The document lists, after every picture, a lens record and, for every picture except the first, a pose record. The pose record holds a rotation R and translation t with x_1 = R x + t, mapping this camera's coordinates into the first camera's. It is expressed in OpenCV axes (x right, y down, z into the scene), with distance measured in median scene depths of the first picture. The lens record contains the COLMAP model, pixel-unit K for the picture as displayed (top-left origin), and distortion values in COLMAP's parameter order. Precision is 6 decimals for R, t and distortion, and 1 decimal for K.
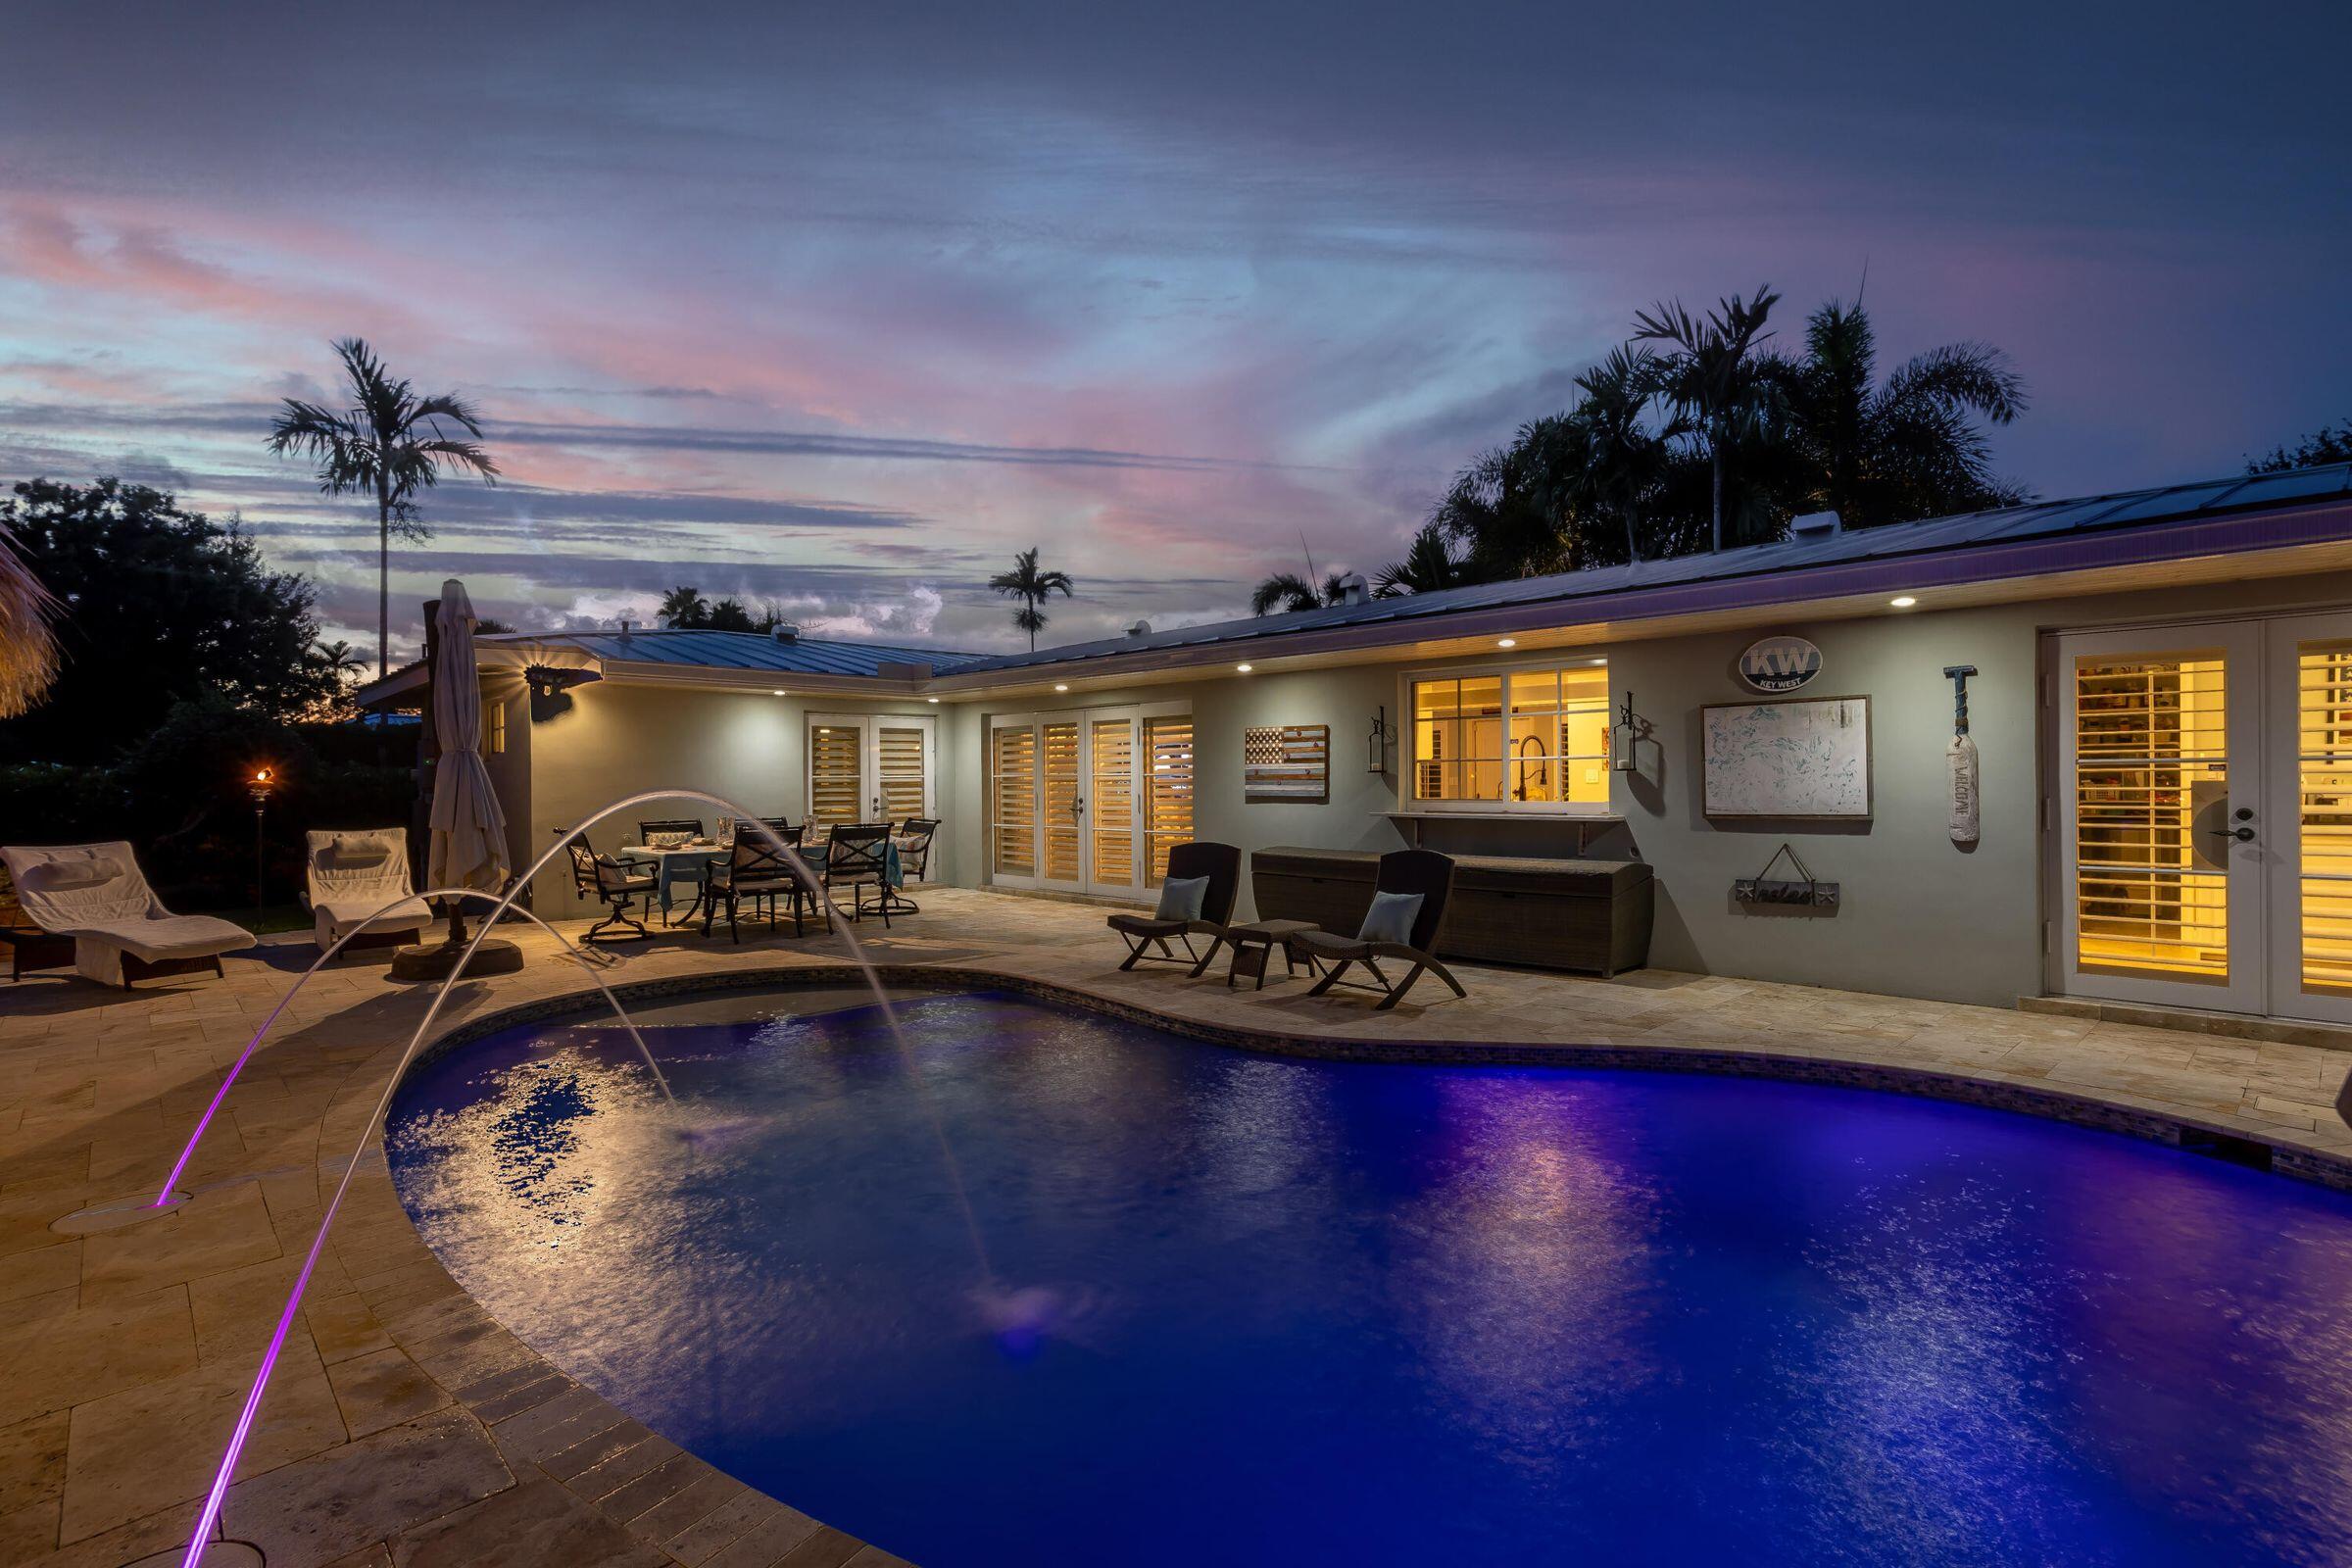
lens RADIAL K [[1146.5, 0, 1177.8], [0, 1146.5, 781.6], [0, 0, 1]] dist [-0.039492, 0.027175]
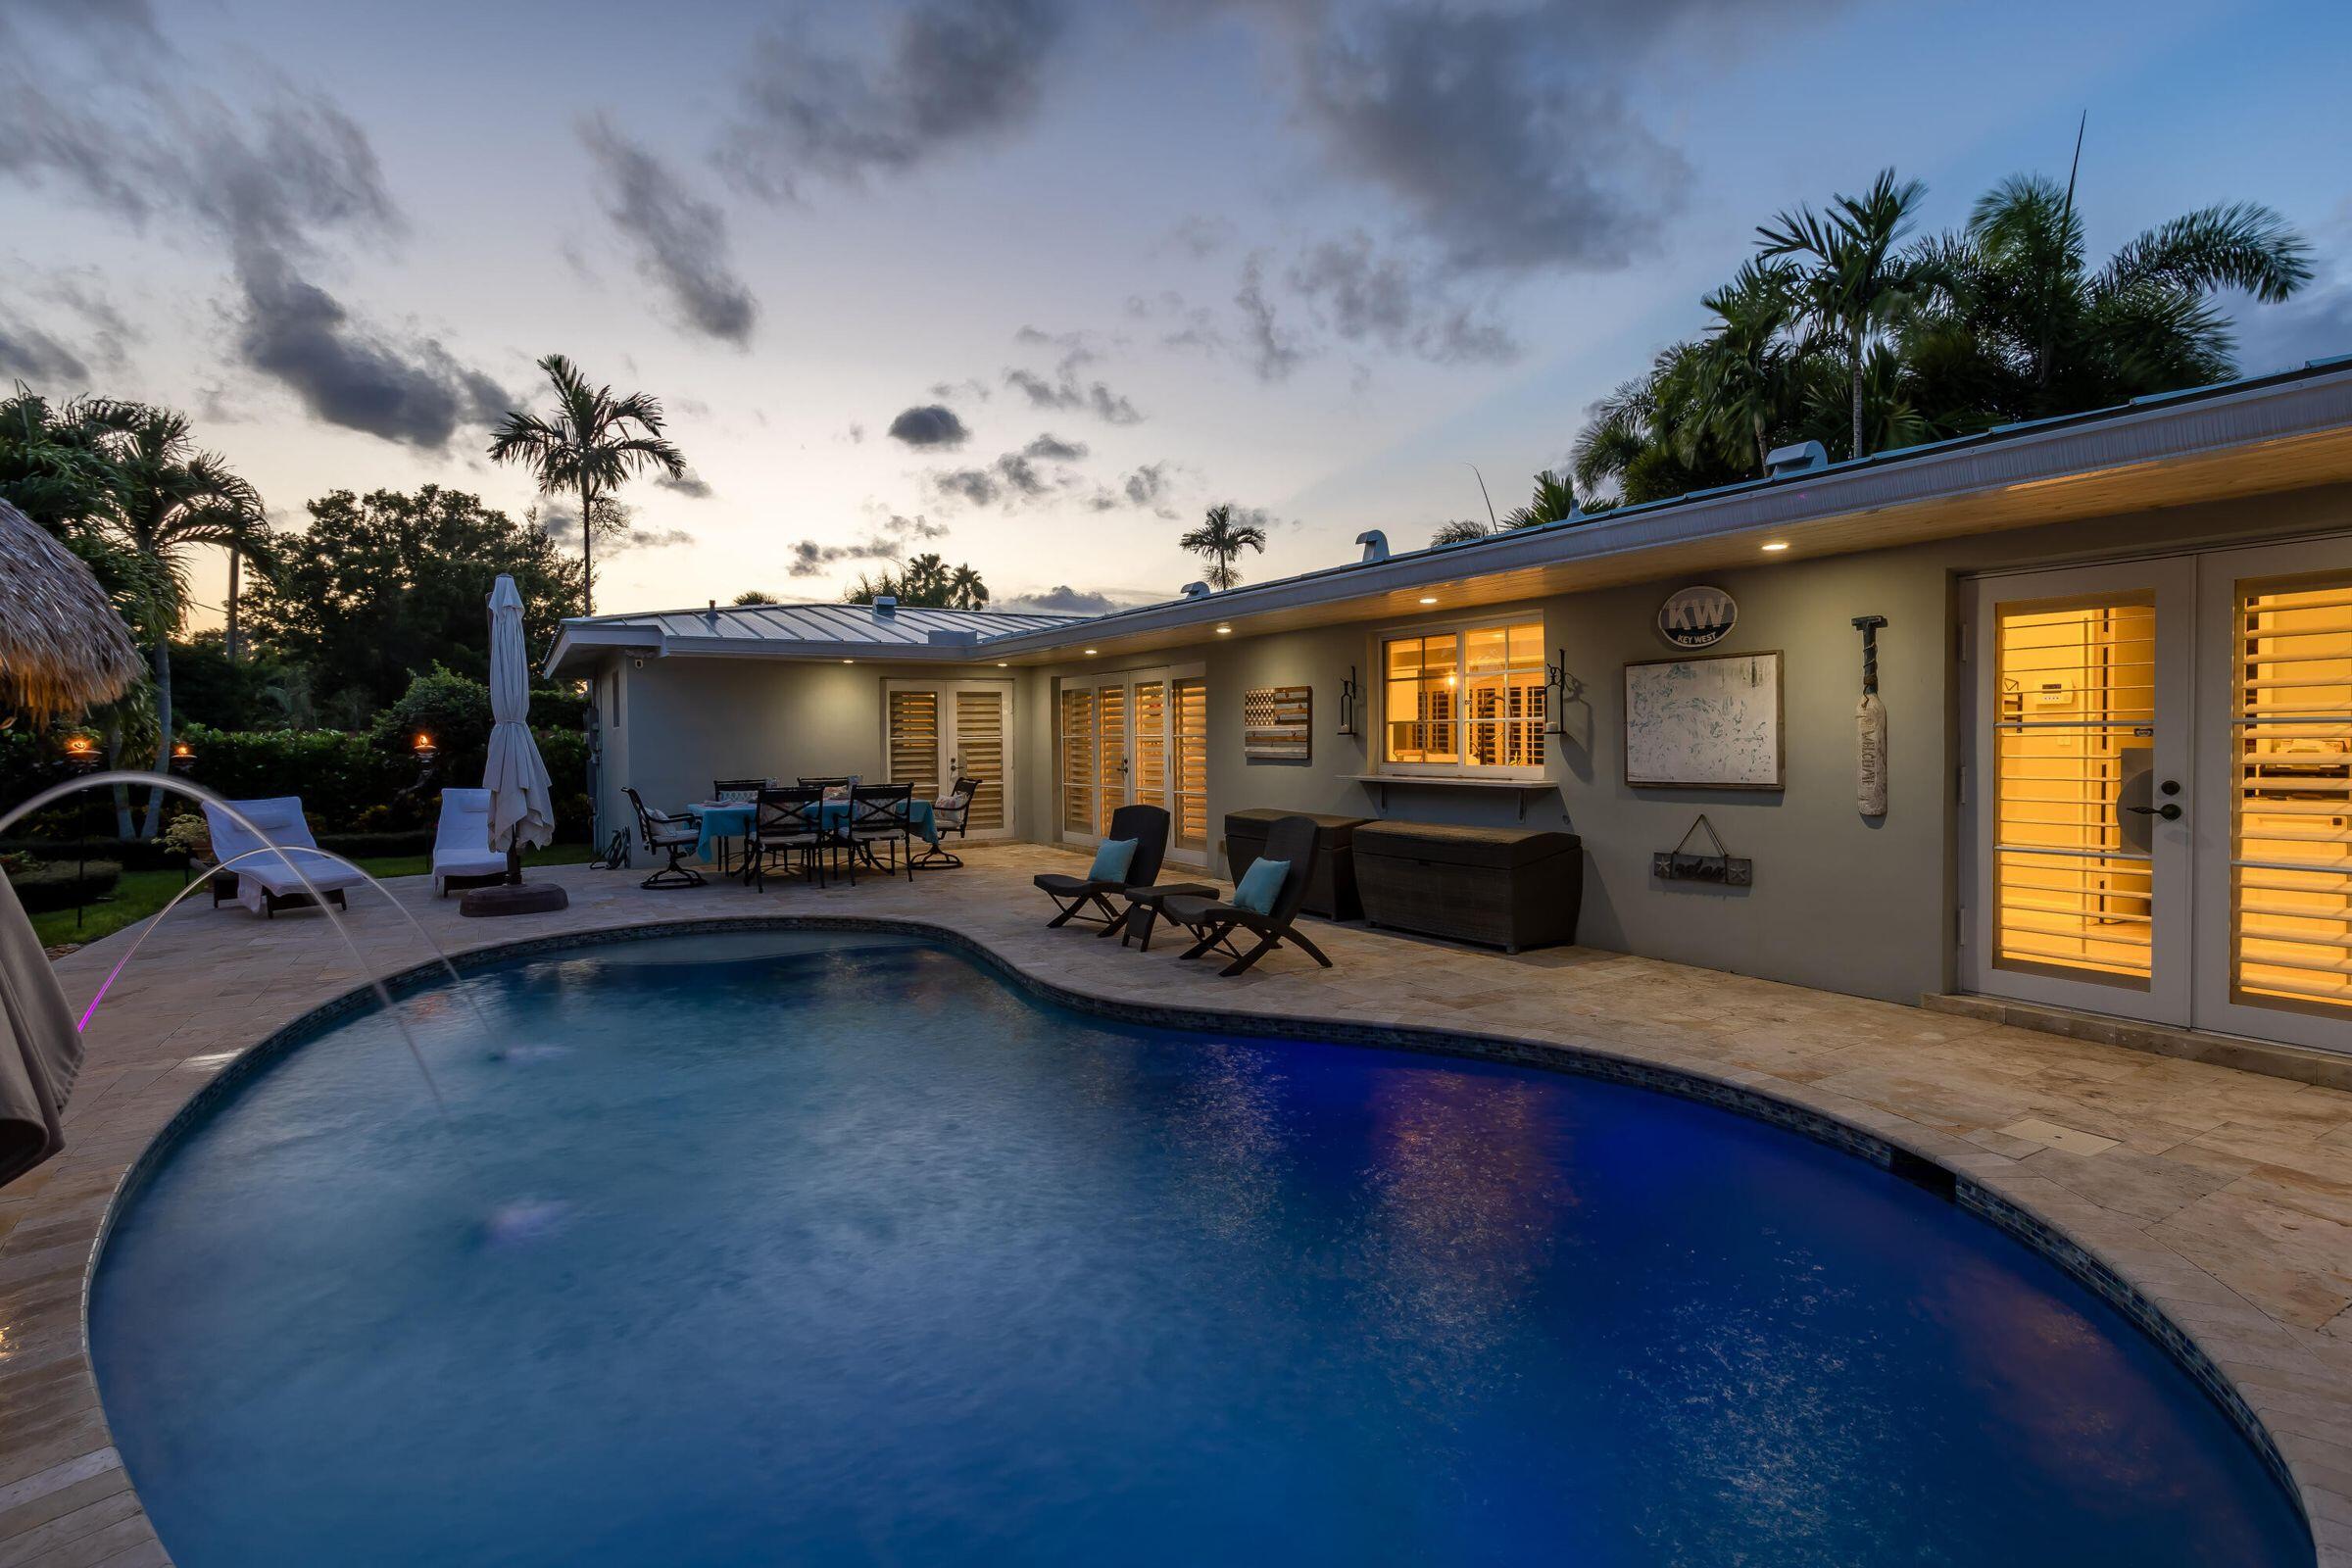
lens RADIAL K [[1153.4, 0, 1179.0], [0, 1153.4, 762.0], [0, 0, 1]] dist [-0.039368, 0.028454]
pose [[0.975076, 0.001261, -0.221870, 0.263425], [0.003799, 0.999742, 0.022381, -0.007607], [0.221841, -0.022666, 0.974819, 0.010218]]
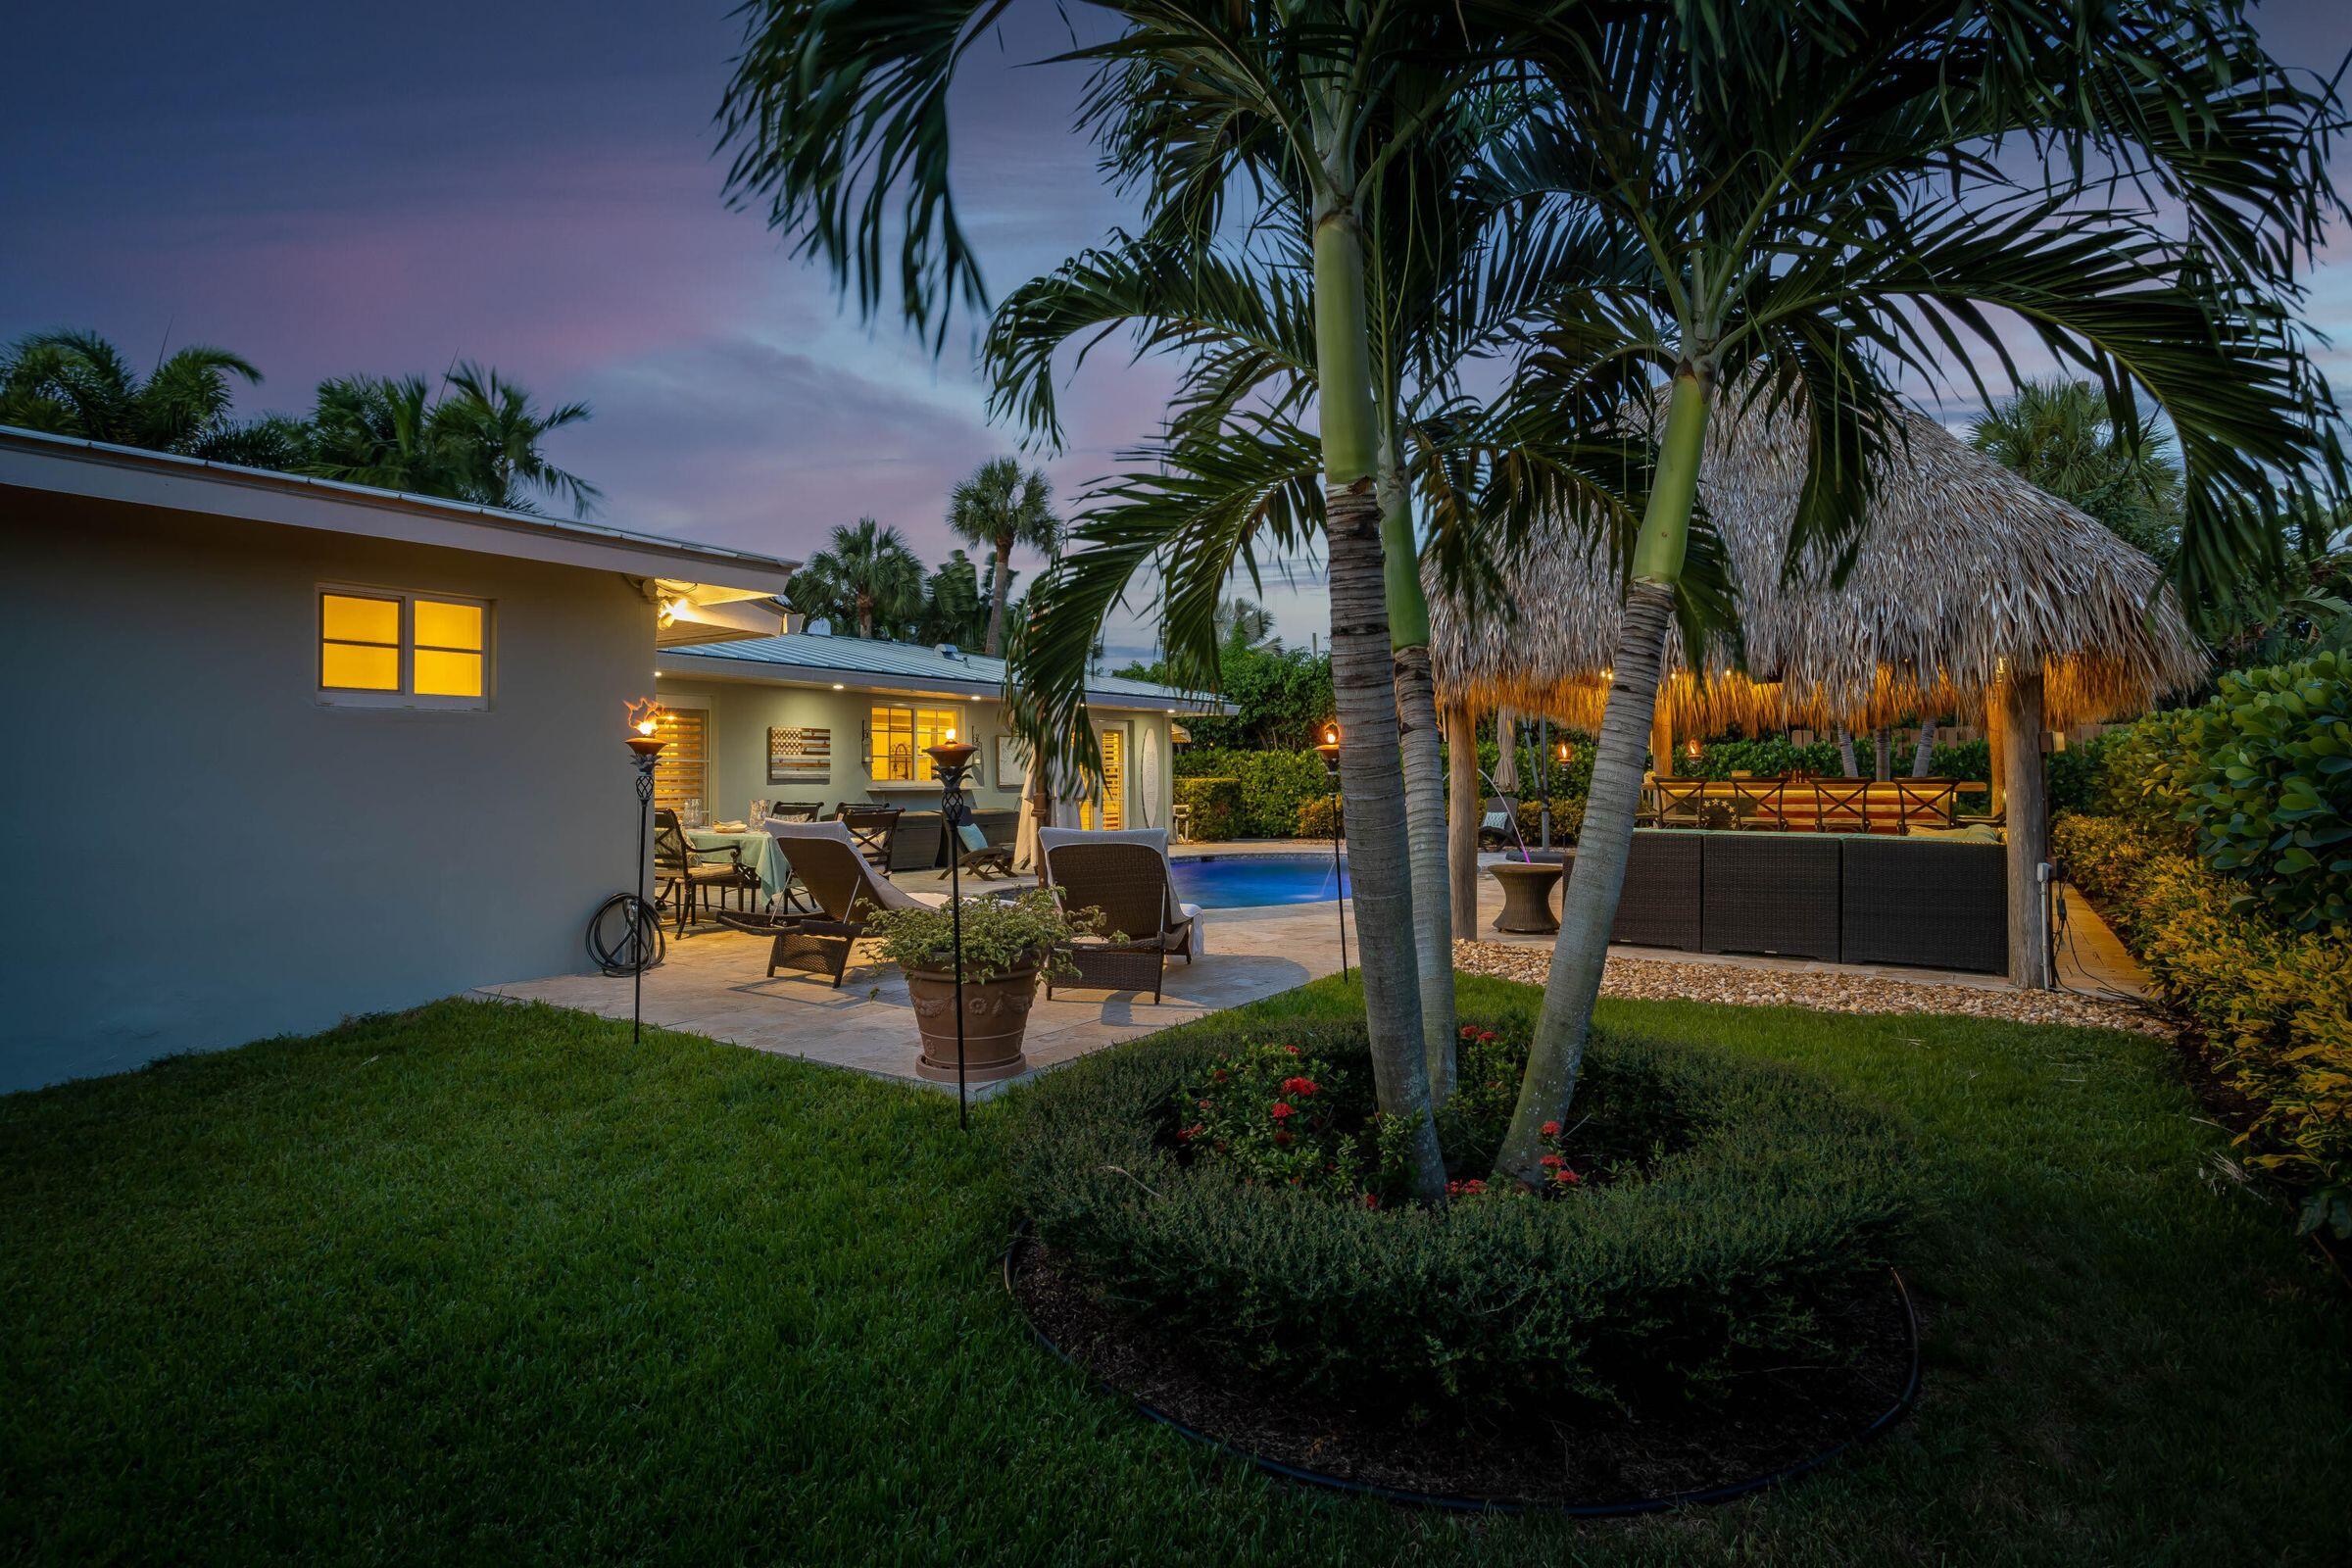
lens RADIAL K [[1270.6, 0, 1129.8], [0, 1270.6, 743.0], [0, 0, 1]] dist [-0.001377, 0.001285]
pose [[-0.205951, 0.033526, 0.977988, -1.668969], [0.005969, 0.999437, -0.033004, 0.025313], [-0.978544, -0.000960, -0.206035, 1.051541]]
